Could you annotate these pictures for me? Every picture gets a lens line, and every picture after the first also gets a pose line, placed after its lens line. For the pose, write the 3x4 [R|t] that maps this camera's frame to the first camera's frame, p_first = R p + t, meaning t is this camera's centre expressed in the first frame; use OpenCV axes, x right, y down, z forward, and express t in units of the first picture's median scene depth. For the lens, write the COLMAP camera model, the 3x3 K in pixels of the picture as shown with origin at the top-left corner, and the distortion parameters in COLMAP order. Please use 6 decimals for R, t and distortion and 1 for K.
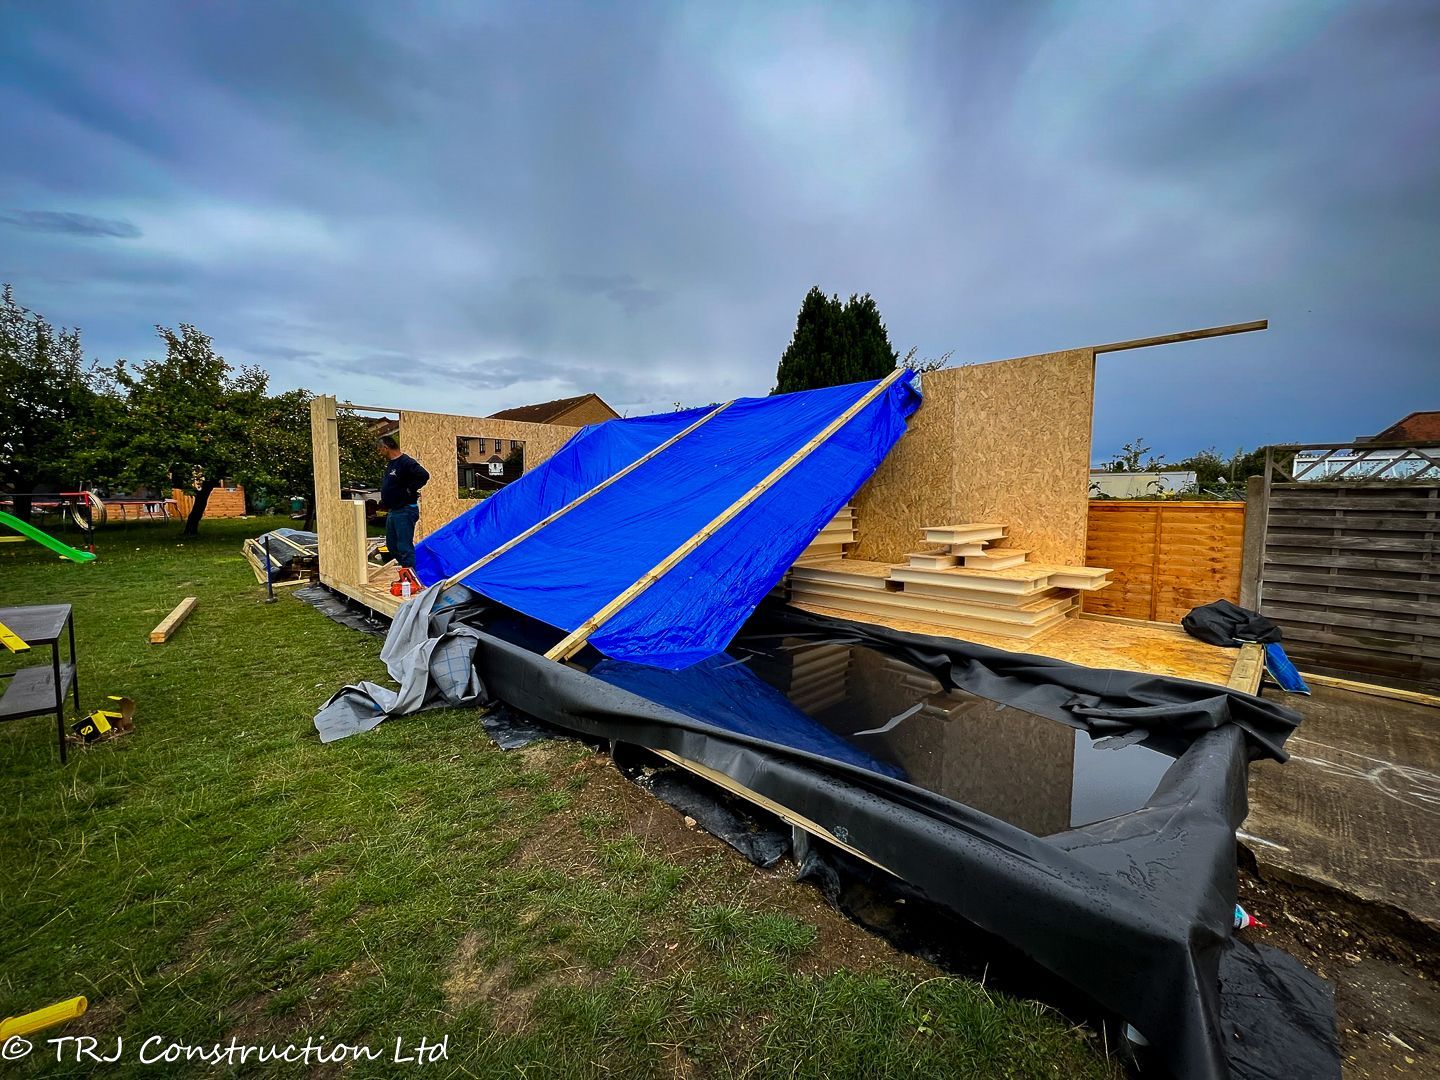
lens RADIAL K [[575.8, 0, 723.8], [0, 575.8, 537.6], [0, 0, 1]] dist [-0.002332, 0.000299]
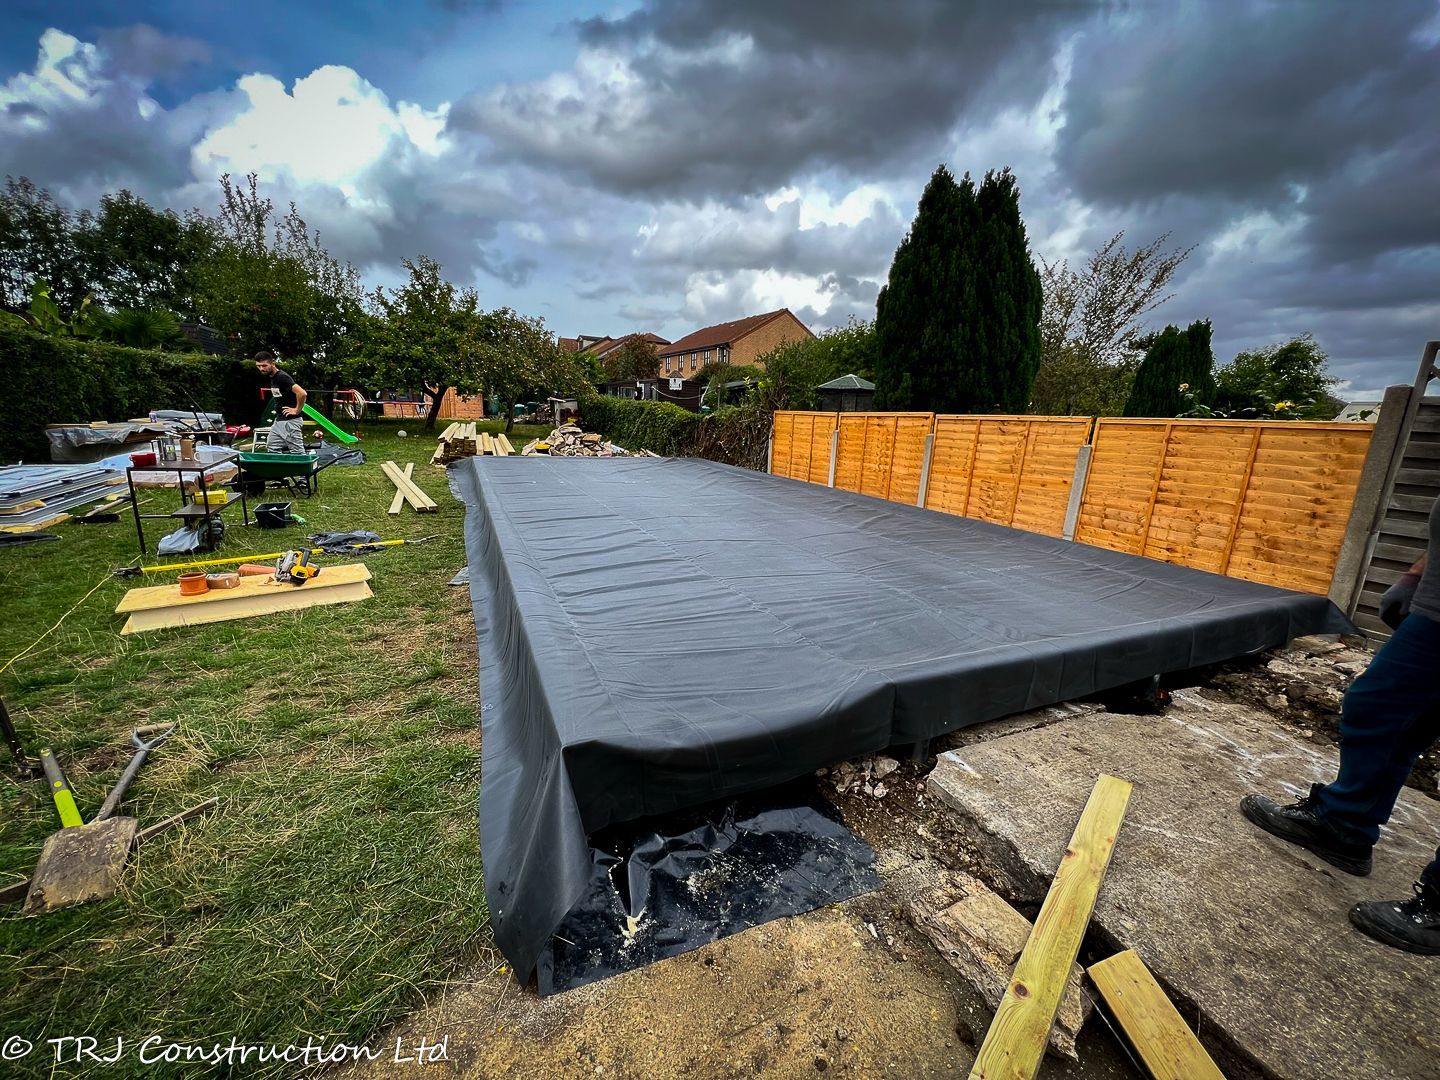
lens RADIAL K [[575.8, 0, 719.1], [0, 575.8, 539.6], [0, 0, 1]] dist [-0.002332, 0.000299]
pose [[0.936444, 0.110574, -0.332936, 0.195308], [-0.064859, 0.987237, 0.145451, 0.015976], [0.344769, -0.114613, 0.931664, 0.013558]]
